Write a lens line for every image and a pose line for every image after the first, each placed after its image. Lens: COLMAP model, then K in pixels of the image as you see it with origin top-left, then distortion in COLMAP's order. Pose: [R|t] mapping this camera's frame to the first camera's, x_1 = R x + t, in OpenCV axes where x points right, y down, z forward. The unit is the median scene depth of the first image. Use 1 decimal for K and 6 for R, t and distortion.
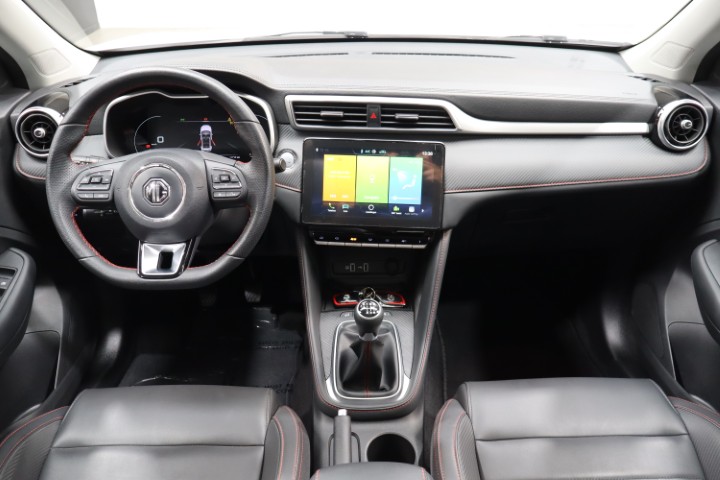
lens RADIAL K [[616.3, 0, 360.6], [0, 616.3, 227.5], [0, 0, 1]] dist [0.006377, -0.001586]
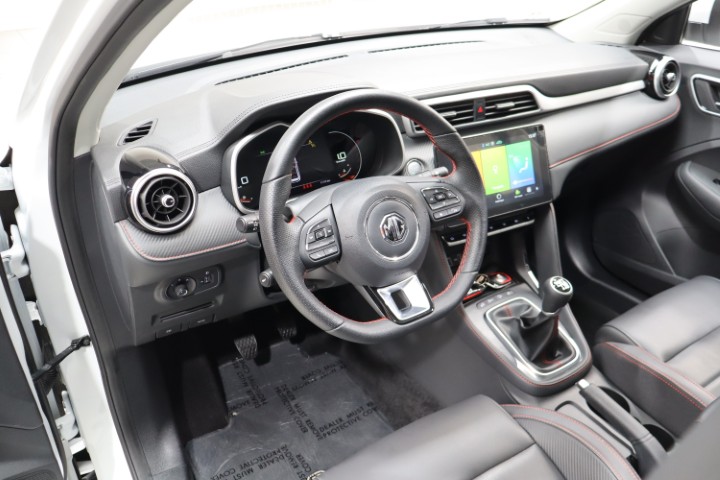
lens RADIAL K [[616.4, 0, 360.0], [0, 616.4, 240.0], [0, 0, 1]] dist [0.001781, -0.003793]
pose [[0.842685, -0.260601, 0.471136, -0.694566], [0.242757, 0.964965, 0.099554, -0.123183], [-0.480573, 0.030479, 0.876425, 0.200799]]
